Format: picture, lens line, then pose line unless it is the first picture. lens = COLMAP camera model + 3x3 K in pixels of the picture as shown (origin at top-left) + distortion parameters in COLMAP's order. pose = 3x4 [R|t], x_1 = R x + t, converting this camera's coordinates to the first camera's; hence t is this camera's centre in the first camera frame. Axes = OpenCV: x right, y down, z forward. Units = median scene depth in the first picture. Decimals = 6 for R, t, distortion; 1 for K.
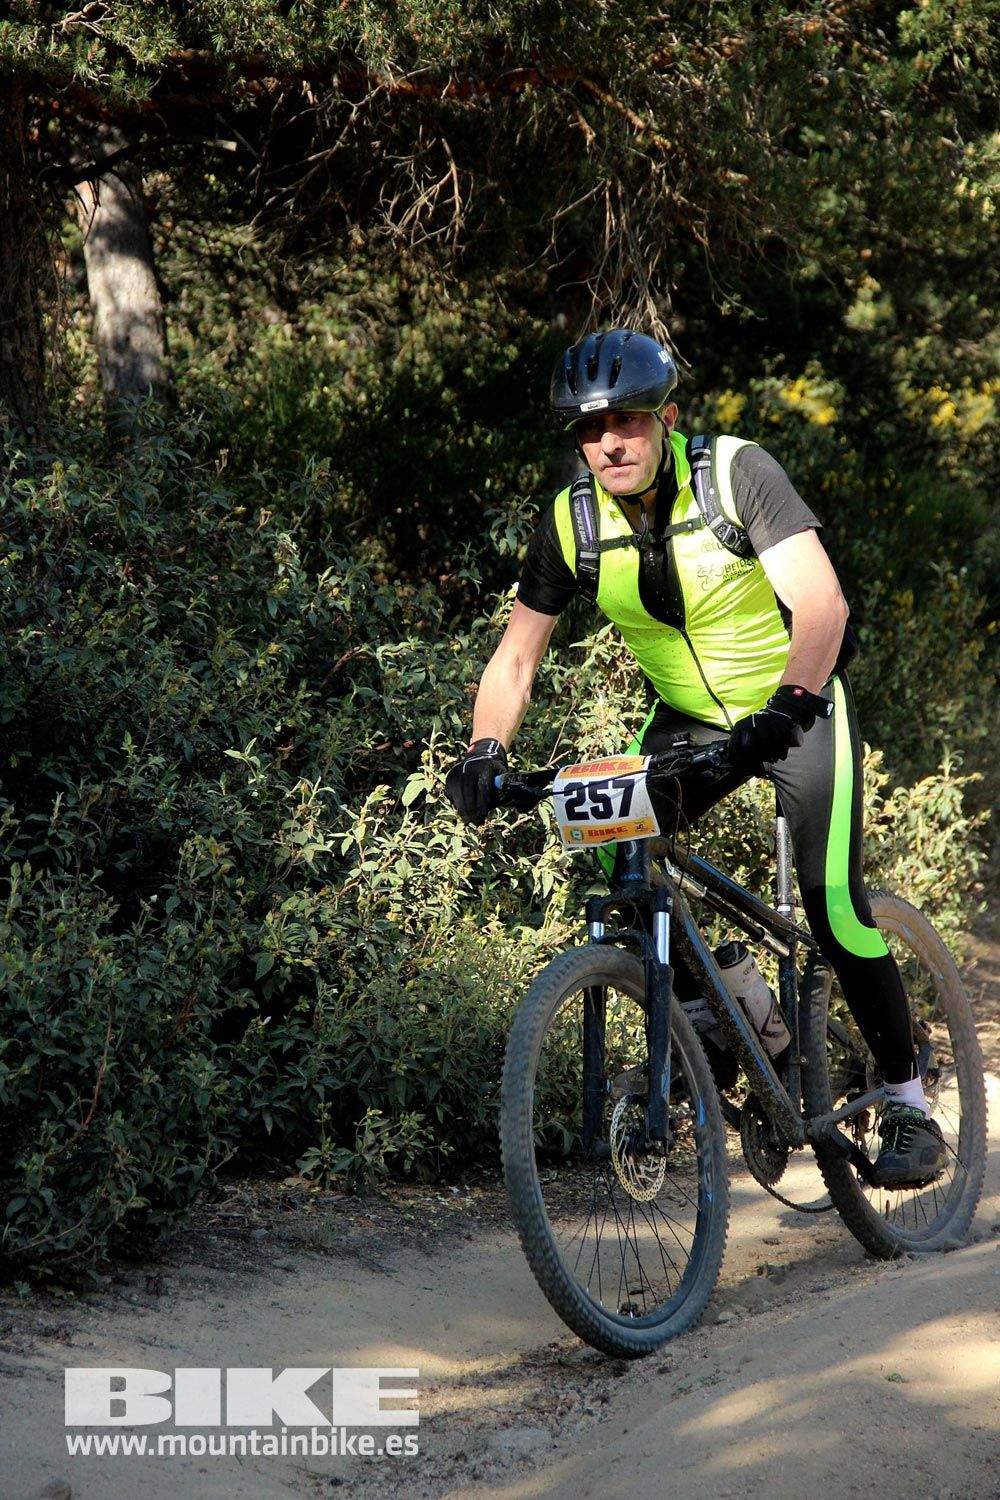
lens RADIAL K [[7611.7, 0, 509.4], [0, 7611.7, 779.8], [0, 0, 1]] dist [1.878726, 1.751498]
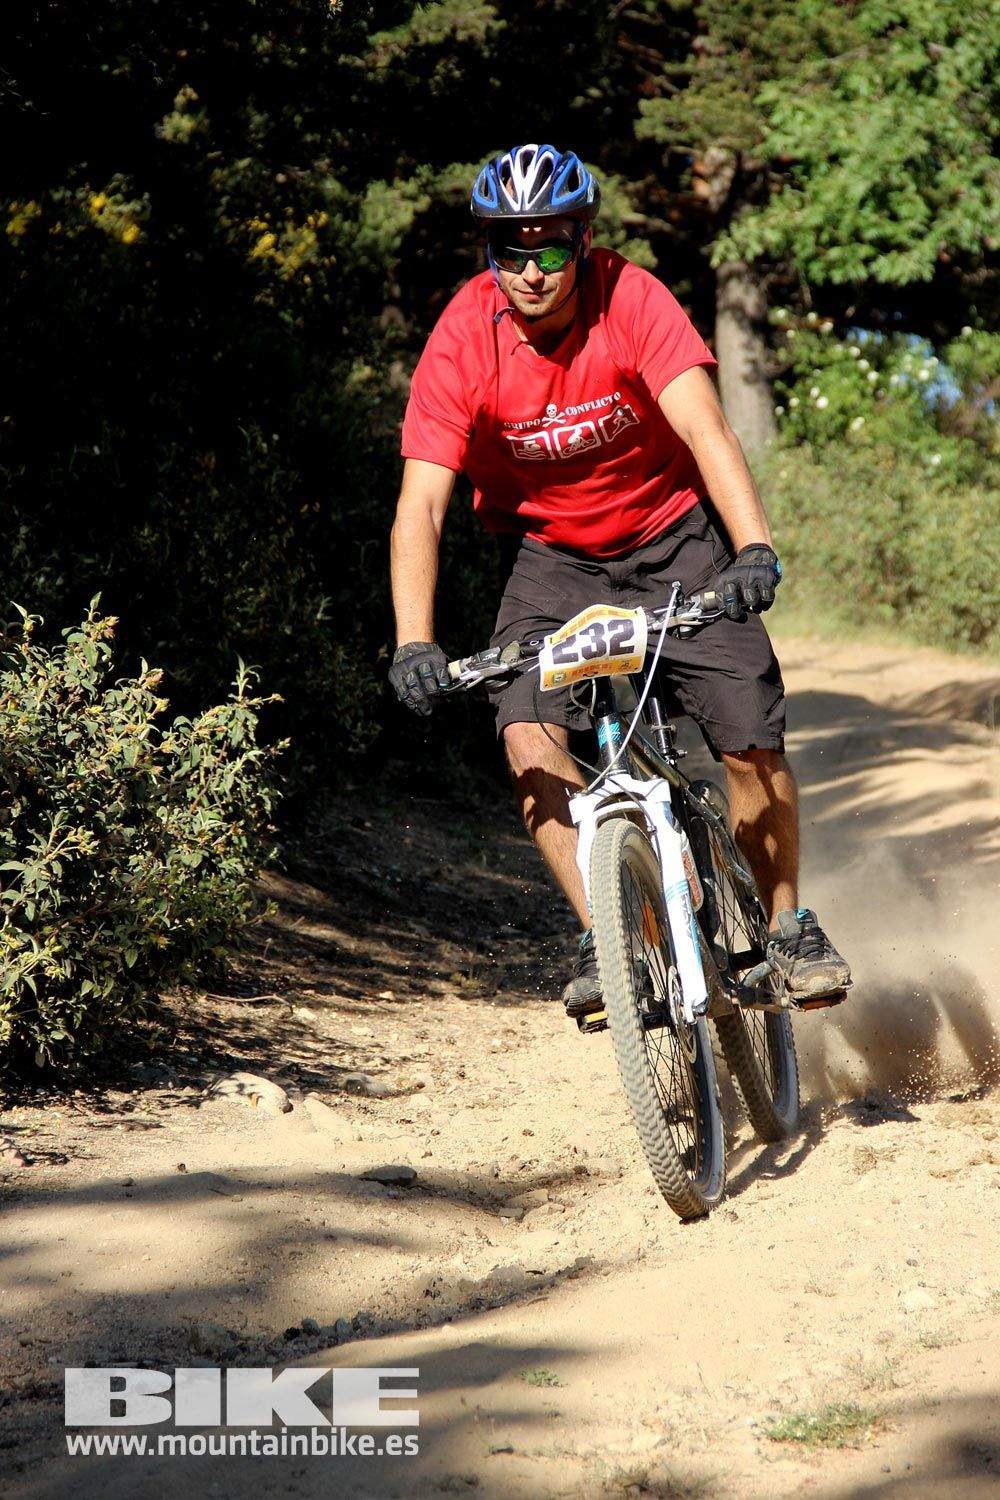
lens RADIAL K [[6325.7, 0, 501.9], [0, 6325.7, 754.9], [0, 0, 1]] dist [1.335175, -0.059886]
pose [[0.993306, 0.060242, 0.098563, 0.018084], [-0.063730, 0.997433, 0.032637, -0.018111], [-0.096344, -0.038700, 0.994596, 0.317422]]
